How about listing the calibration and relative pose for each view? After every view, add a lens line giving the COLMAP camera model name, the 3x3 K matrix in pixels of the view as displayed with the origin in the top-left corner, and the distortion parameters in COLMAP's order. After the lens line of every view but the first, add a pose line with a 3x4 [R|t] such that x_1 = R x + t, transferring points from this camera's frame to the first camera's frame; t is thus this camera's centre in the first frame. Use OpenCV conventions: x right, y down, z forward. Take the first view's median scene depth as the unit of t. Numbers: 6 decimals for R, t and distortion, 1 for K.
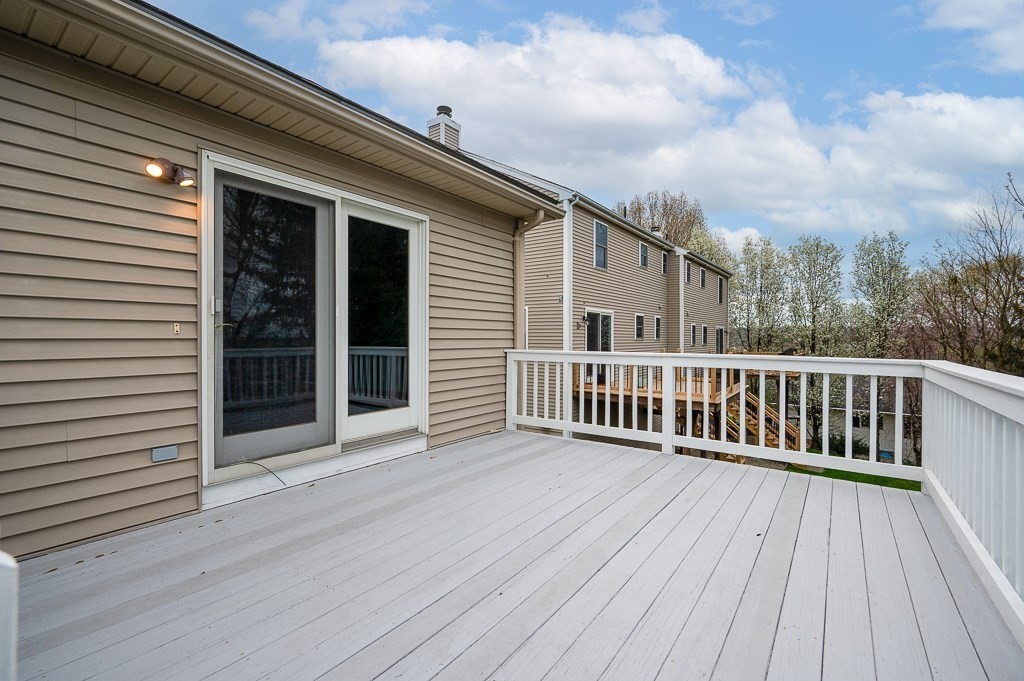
lens RADIAL K [[451.0, 0, 512.0], [0, 451.0, 340.5], [0, 0, 1]] dist [0.015335, -0.000154]
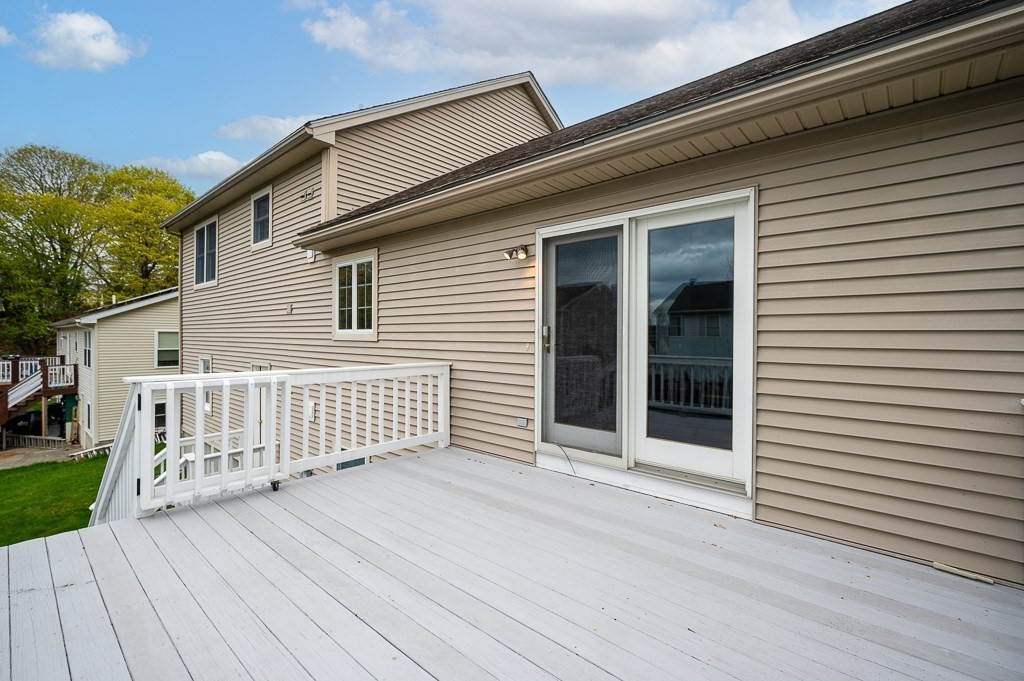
lens RADIAL K [[451.0, 0, 512.0], [0, 451.0, 340.5], [0, 0, 1]] dist [0.015335, -0.000154]
pose [[-0.094462, 0.003064, -0.995524, 0.814363], [-0.011583, 0.999924, 0.004176, -0.051566], [0.995461, 0.011926, -0.094419, 1.041109]]
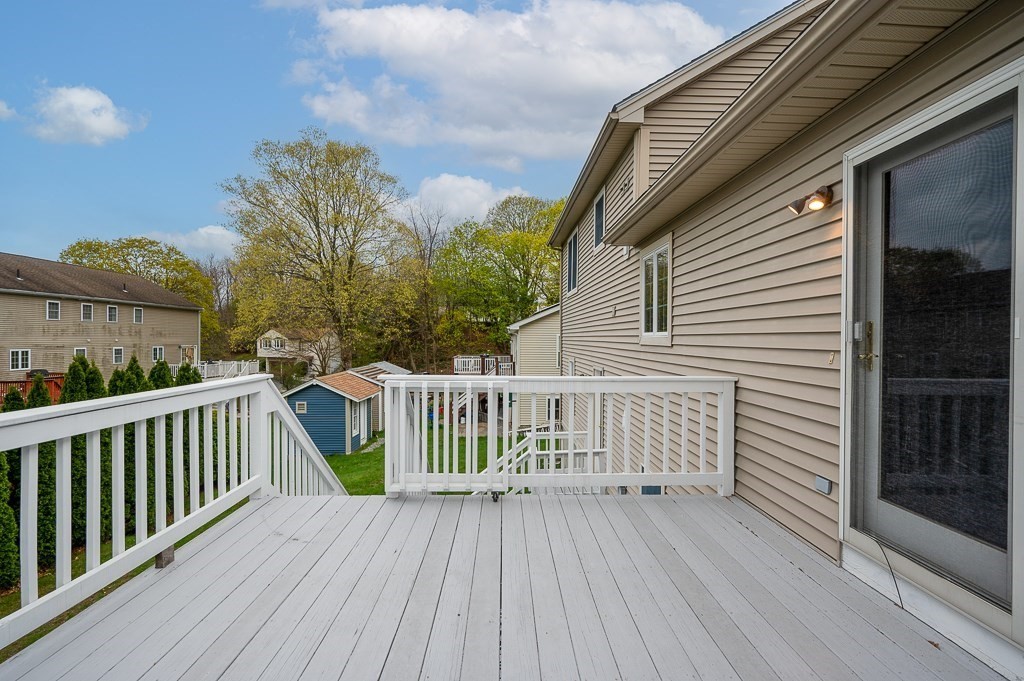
lens RADIAL K [[497.0, 0, 512.0], [0, 497.0, 340.5], [0, 0, 1]] dist [0.017880, -0.000421]
pose [[-0.782394, -0.006324, -0.622752, 0.408549], [-0.012456, 0.999907, 0.005496, -0.056831], [0.622659, 0.012057, -0.782400, 1.333573]]
